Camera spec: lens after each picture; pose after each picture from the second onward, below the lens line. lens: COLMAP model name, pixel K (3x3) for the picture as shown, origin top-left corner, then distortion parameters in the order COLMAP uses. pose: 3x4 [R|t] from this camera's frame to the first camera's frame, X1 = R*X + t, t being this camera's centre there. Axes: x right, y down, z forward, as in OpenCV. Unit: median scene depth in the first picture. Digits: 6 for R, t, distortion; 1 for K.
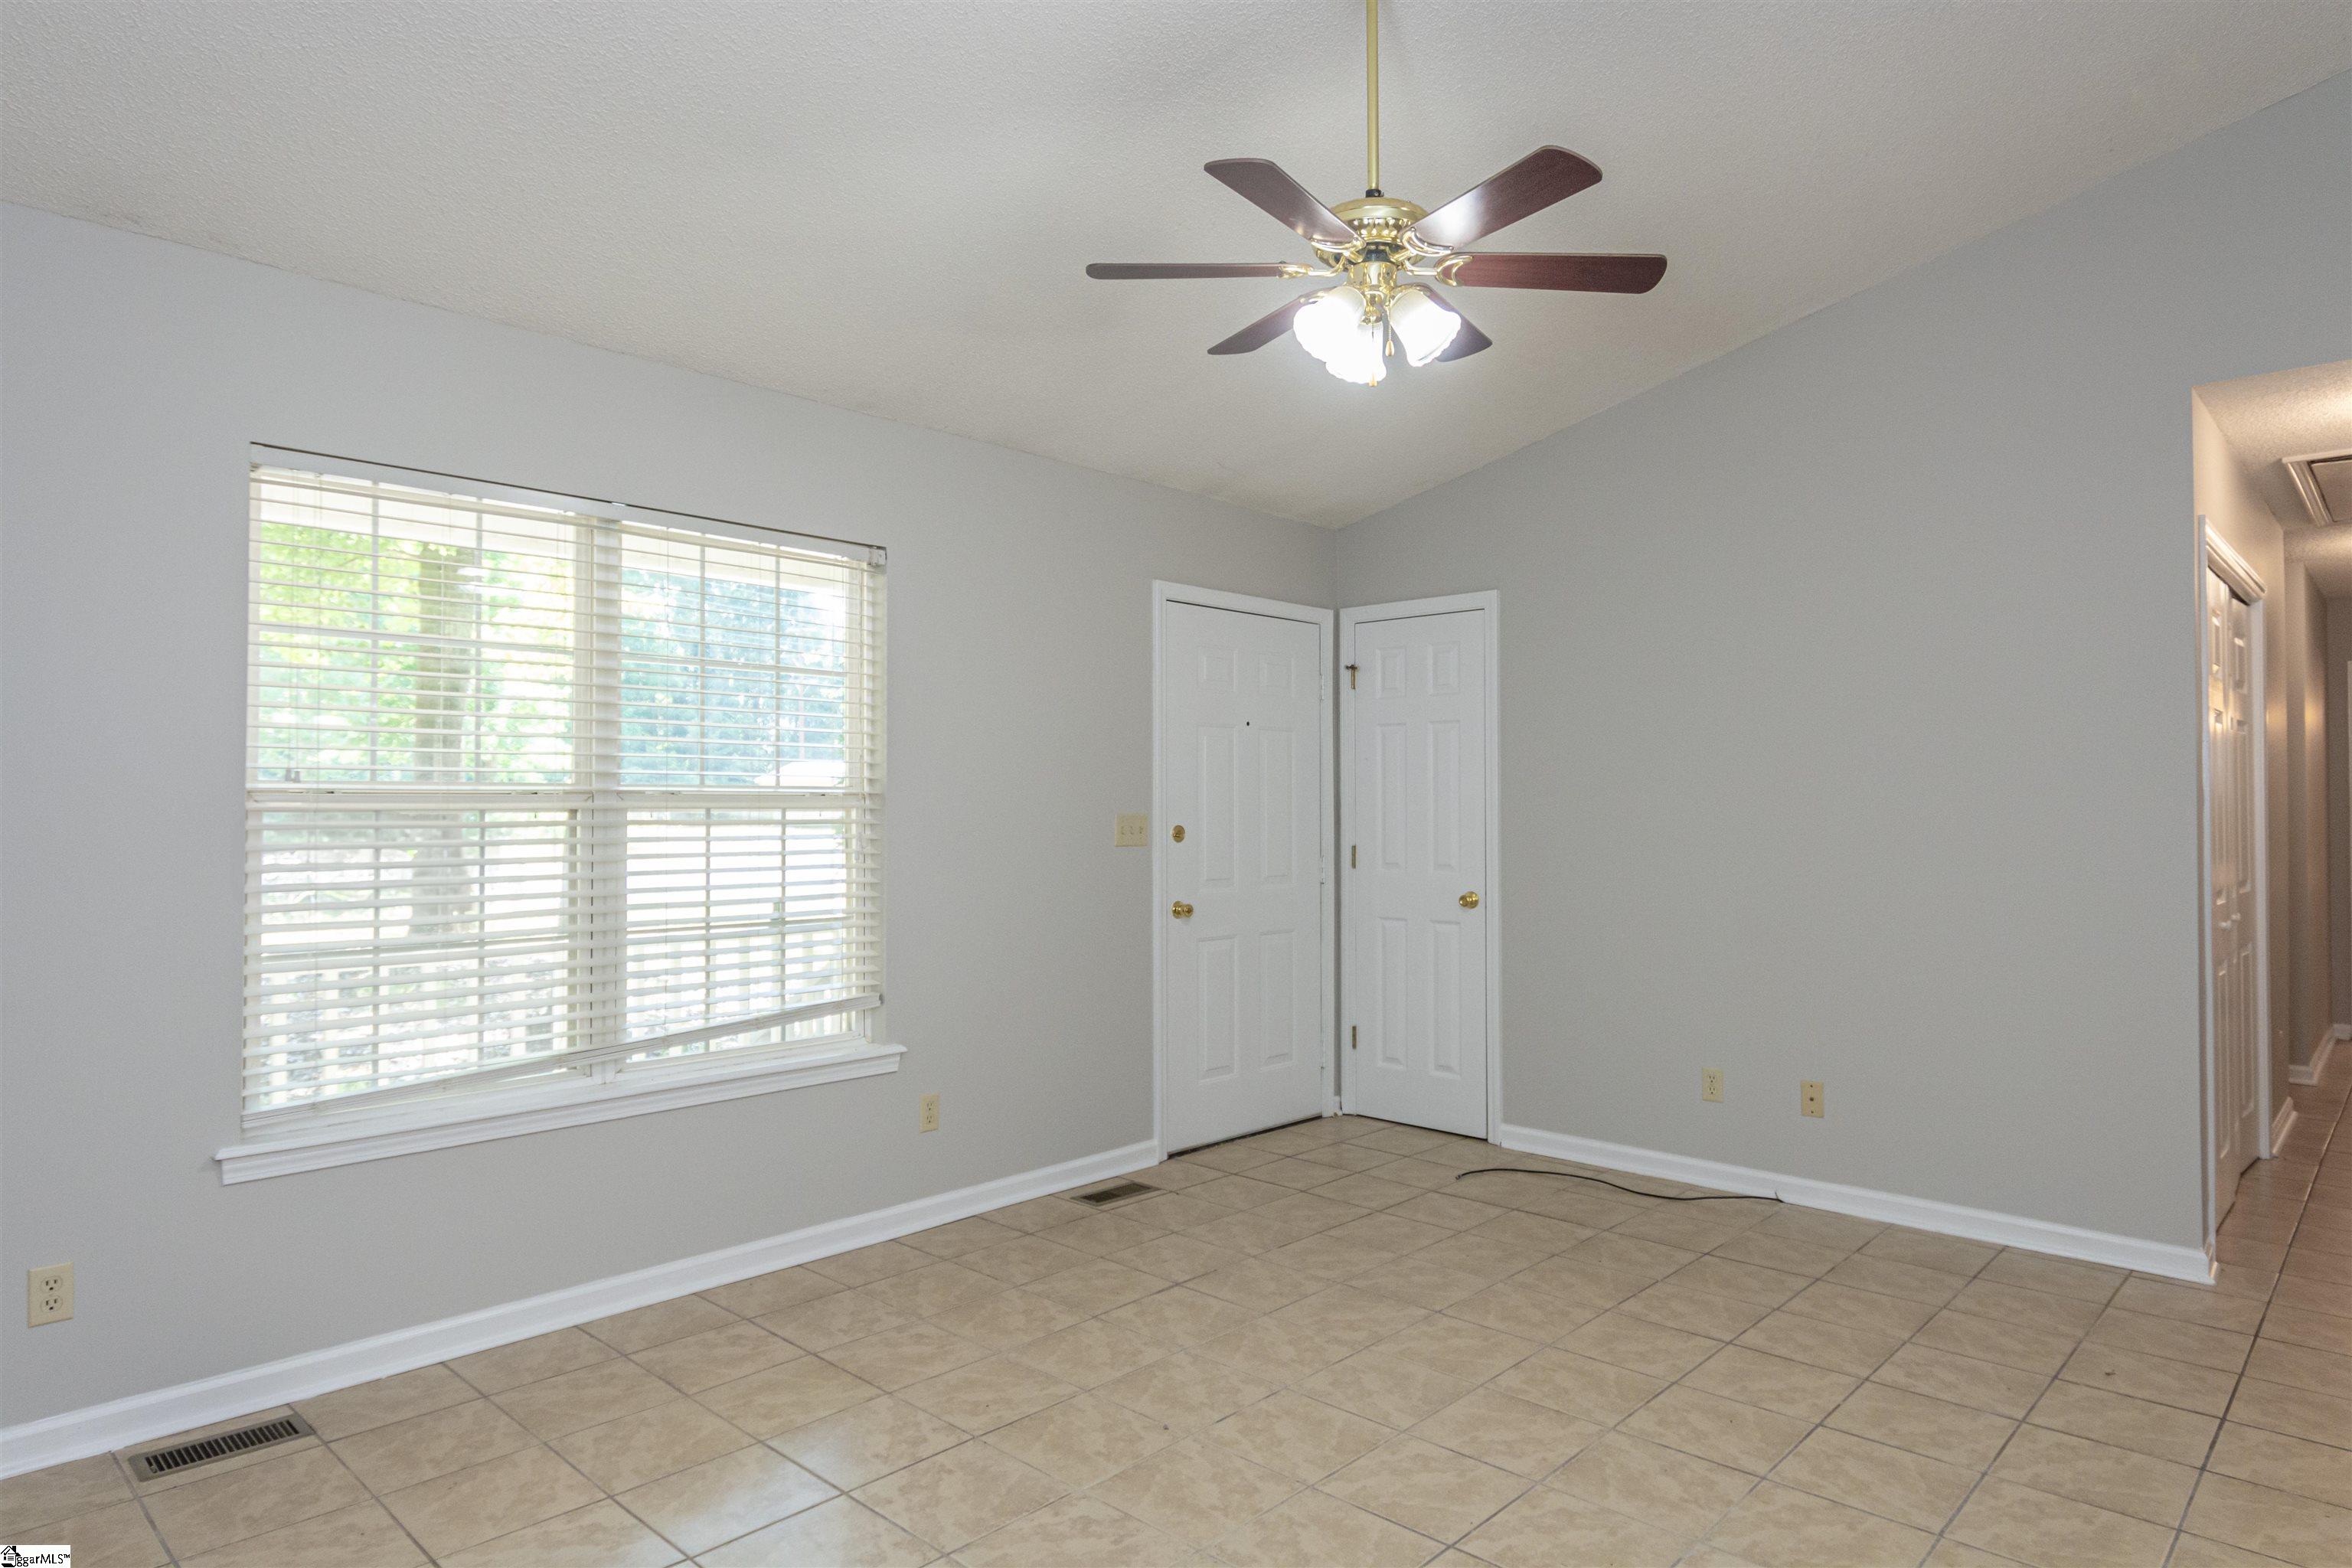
lens RADIAL K [[1354.4, 0, 1184.8], [0, 1354.4, 810.7], [0, 0, 1]] dist [0.002035, -0.010355]
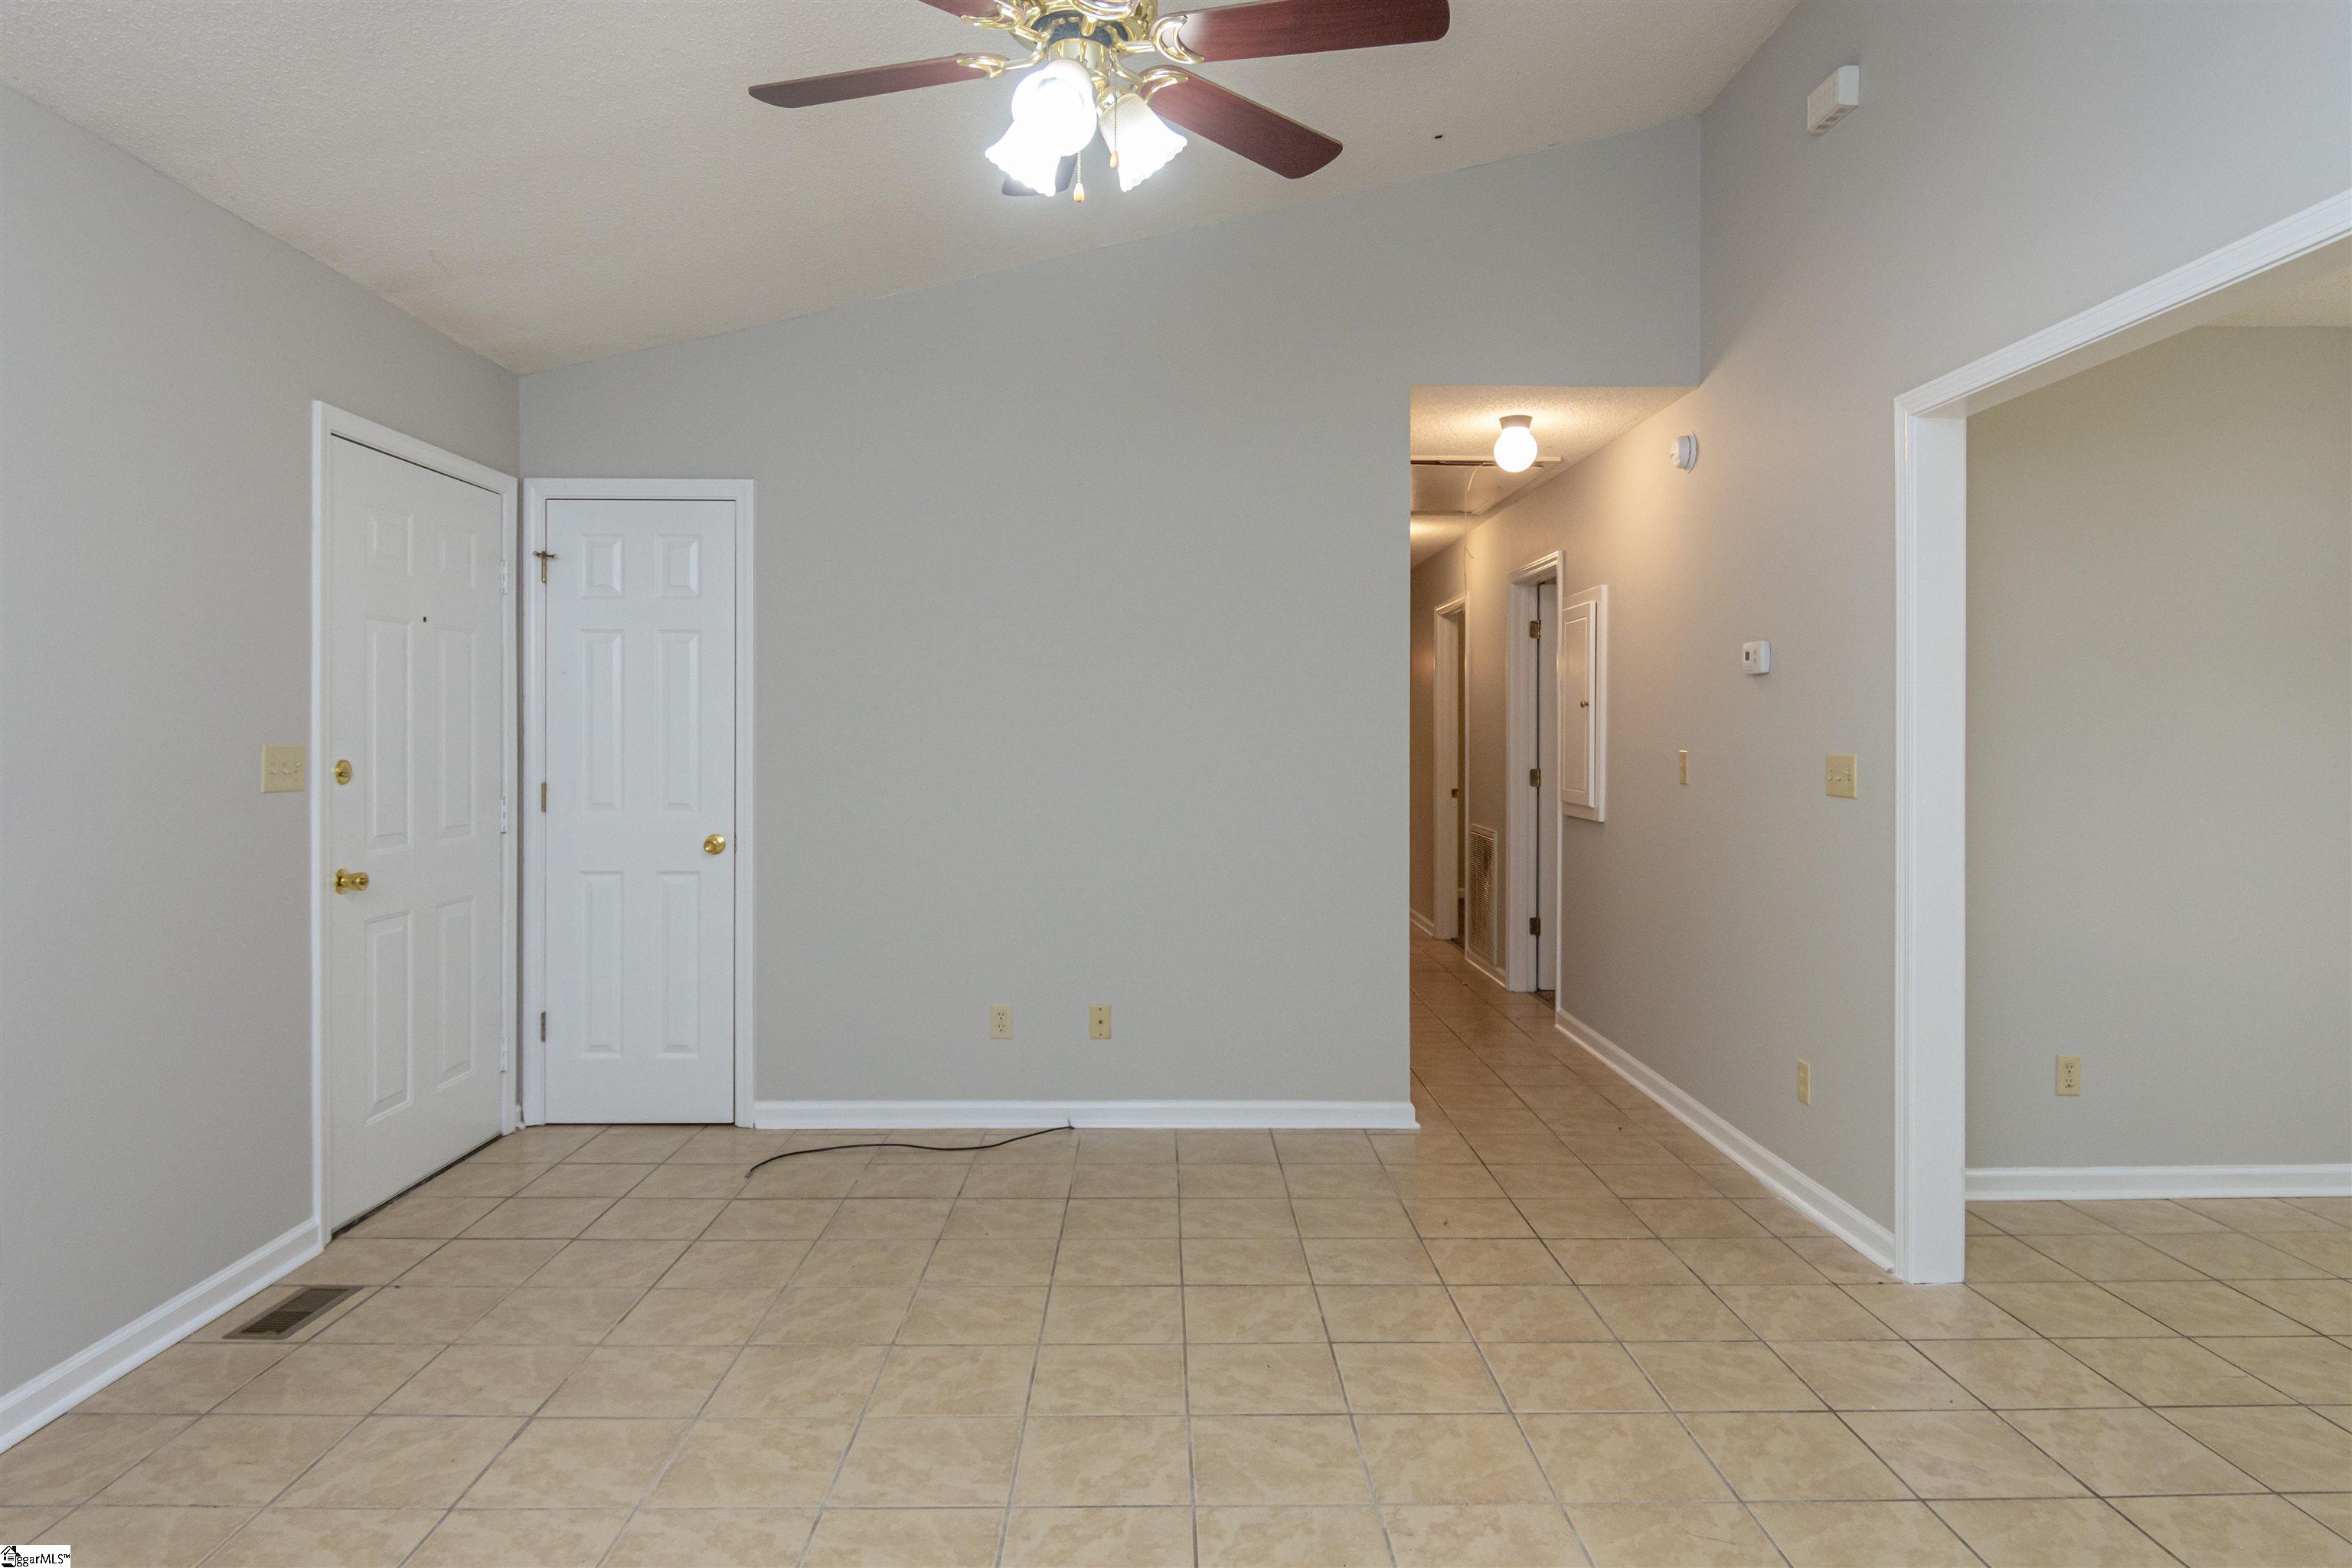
lens RADIAL K [[1384.9, 0, 1177.6], [0, 1384.9, 749.7], [0, 0, 1]] dist [0.012042, -0.020980]
pose [[0.720959, -0.007111, 0.692941, -0.245638], [0.000416, 0.999952, 0.009829, -0.001665], [-0.692977, -0.006797, 0.720927, 0.243680]]
